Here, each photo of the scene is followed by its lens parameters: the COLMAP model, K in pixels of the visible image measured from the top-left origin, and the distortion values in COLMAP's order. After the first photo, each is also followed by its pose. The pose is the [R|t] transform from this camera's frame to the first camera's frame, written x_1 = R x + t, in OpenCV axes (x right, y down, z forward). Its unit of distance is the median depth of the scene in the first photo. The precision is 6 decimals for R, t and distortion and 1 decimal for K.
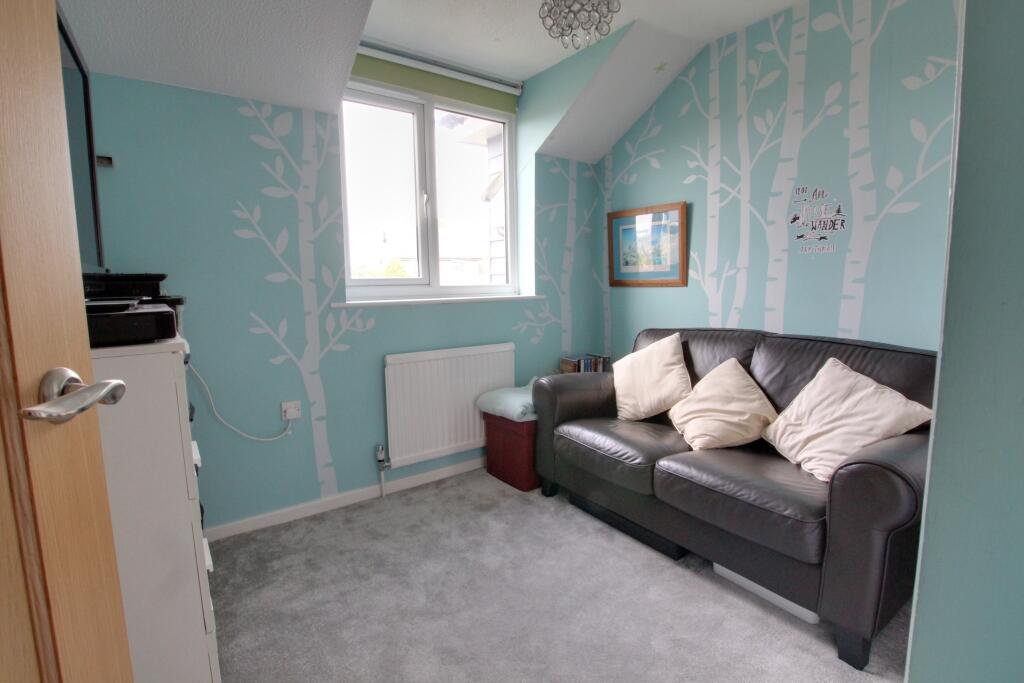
lens RADIAL K [[476.2, 0, 513.7], [0, 476.2, 342.4], [0, 0, 1]] dist [-0.031021, 0.001905]
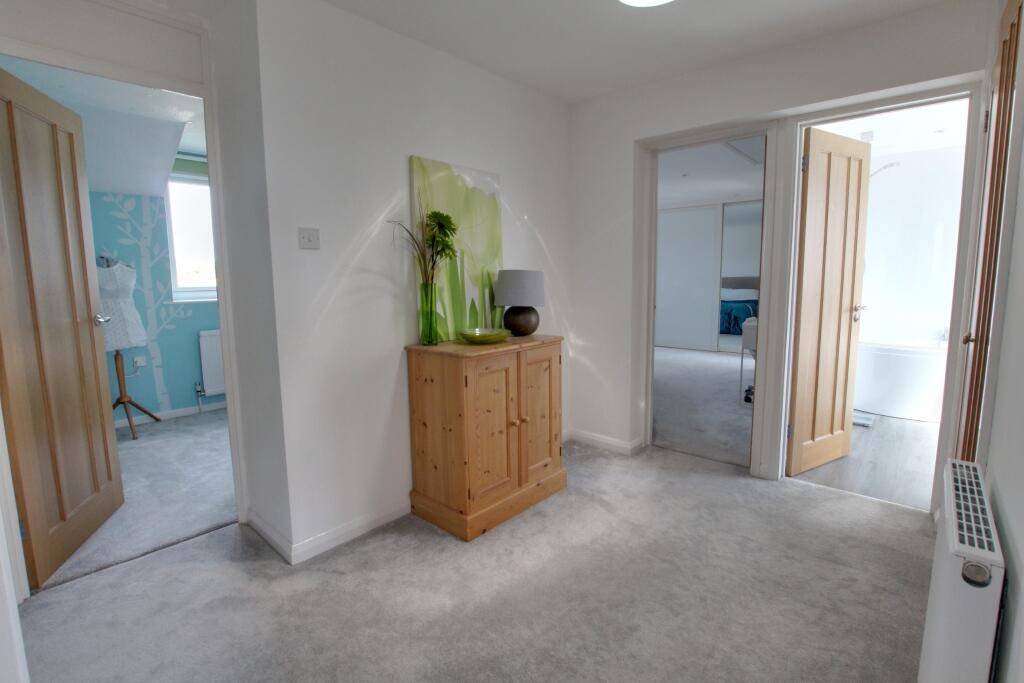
lens RADIAL K [[476.2, 0, 510.7], [0, 476.2, 338.7], [0, 0, 1]] dist [-0.031021, 0.001905]
pose [[0.977339, -0.021394, 0.210595, 0.527583], [0.018547, 0.999708, 0.015483, 0.054091], [-0.210865, -0.011227, 0.977451, -1.017559]]
